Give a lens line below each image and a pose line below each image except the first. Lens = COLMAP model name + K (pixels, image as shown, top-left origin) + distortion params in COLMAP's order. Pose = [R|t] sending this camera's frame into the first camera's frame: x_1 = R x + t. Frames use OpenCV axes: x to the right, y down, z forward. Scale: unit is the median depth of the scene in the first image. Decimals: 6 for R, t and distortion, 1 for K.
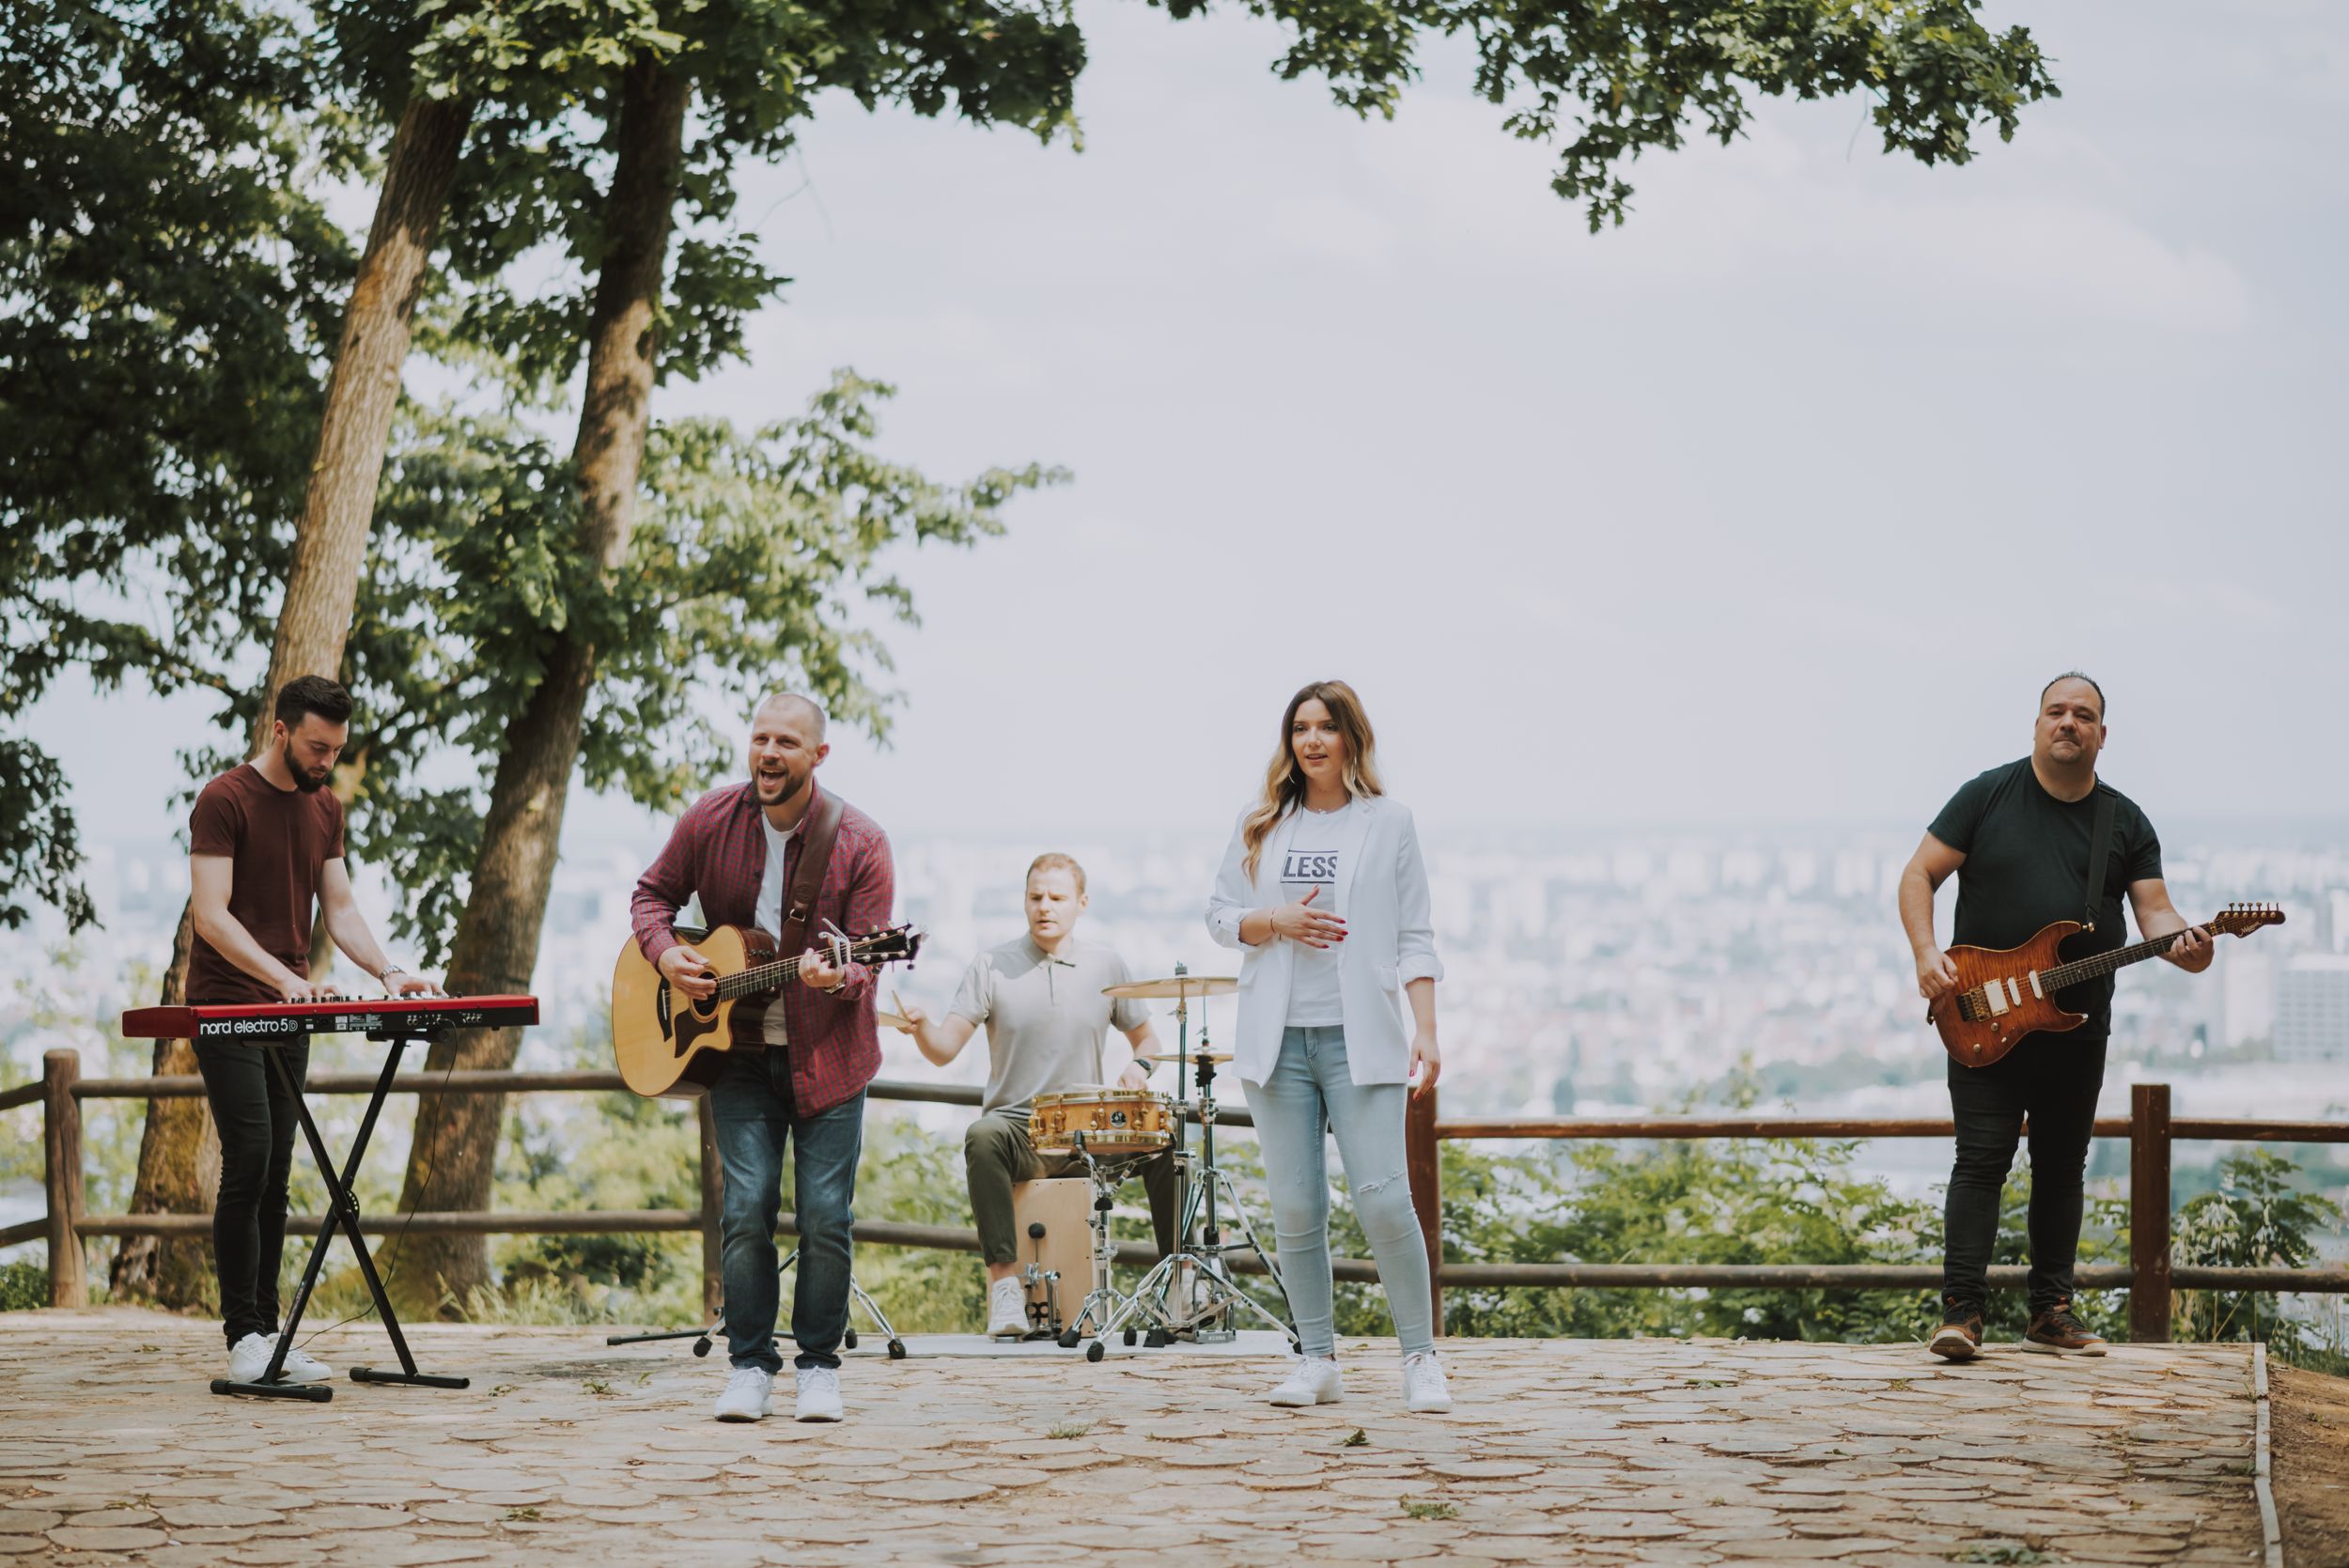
lens RADIAL K [[6102.7, 0, 1174.5], [0, 6102.7, 784.0], [0, 0, 1]] dist [0.015782, 0.558831]
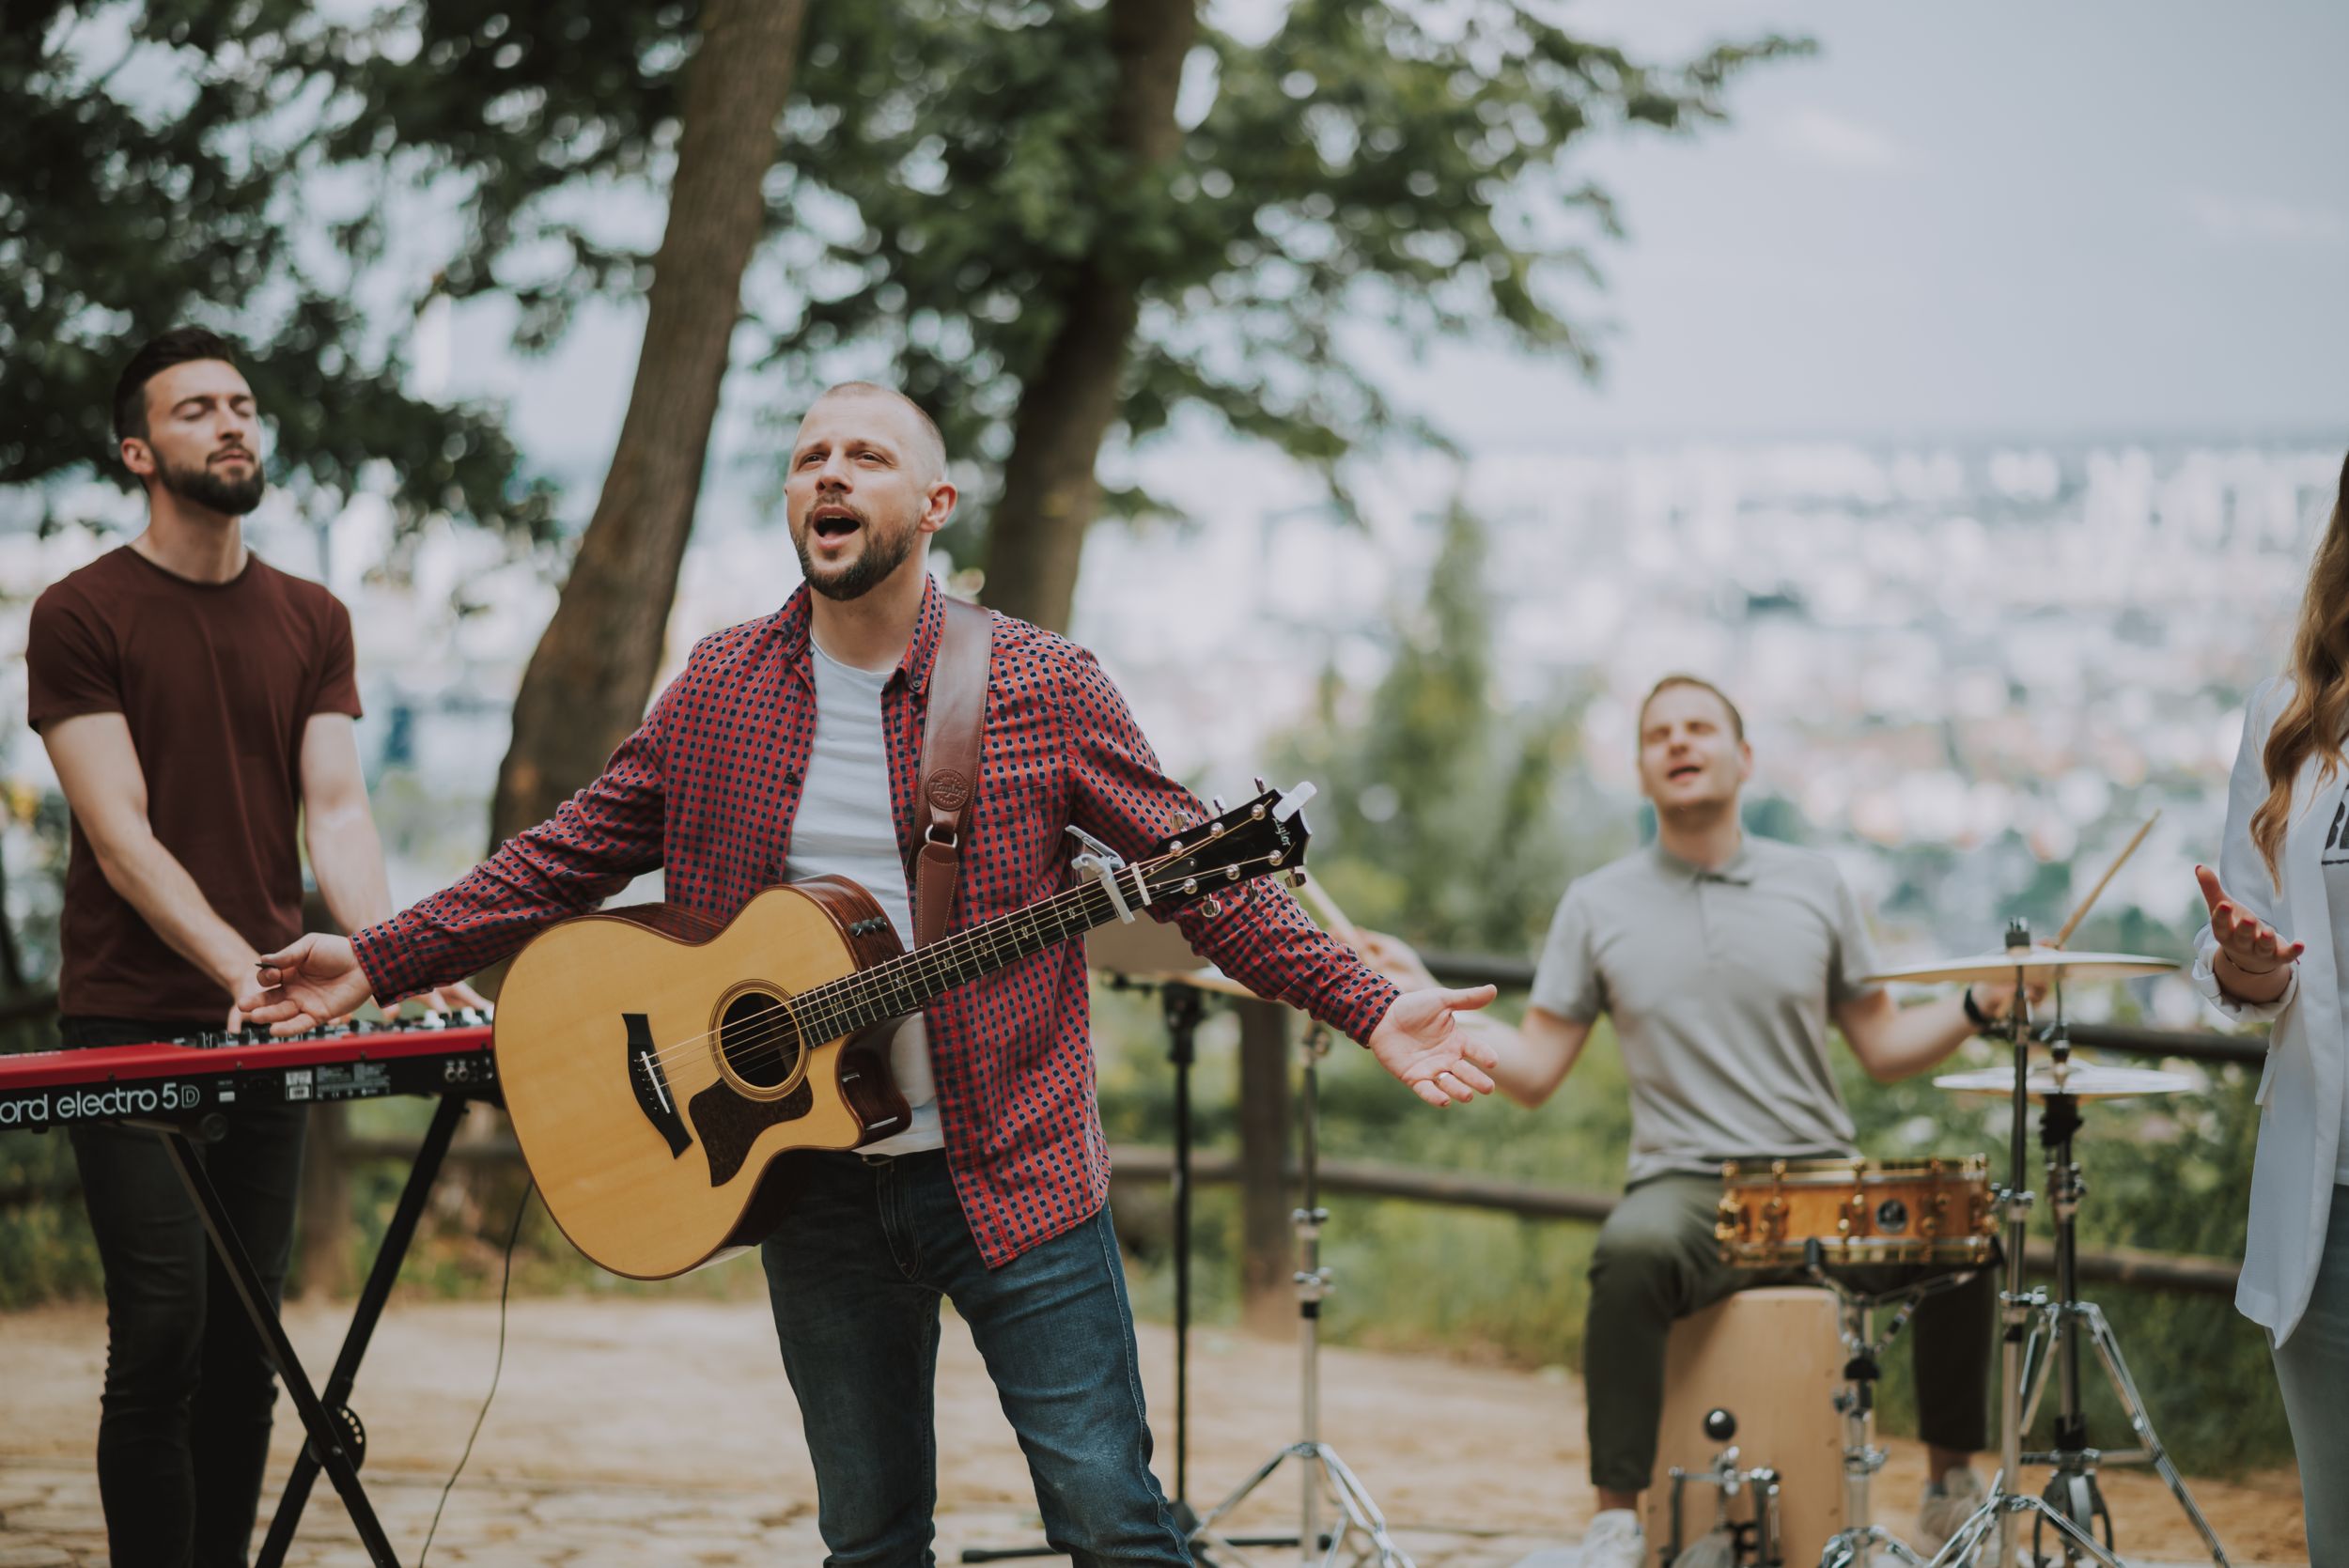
lens RADIAL K [[6102.7, 0, 1174.5], [0, 6102.7, 784.0], [0, 0, 1]] dist [0.015782, 0.558831]
pose [[0.992423, 0.003880, -0.122808, -0.005871], [0.003984, 0.997959, 0.063726, -0.014225], [0.122804, -0.063733, 0.990382, 0.468115]]
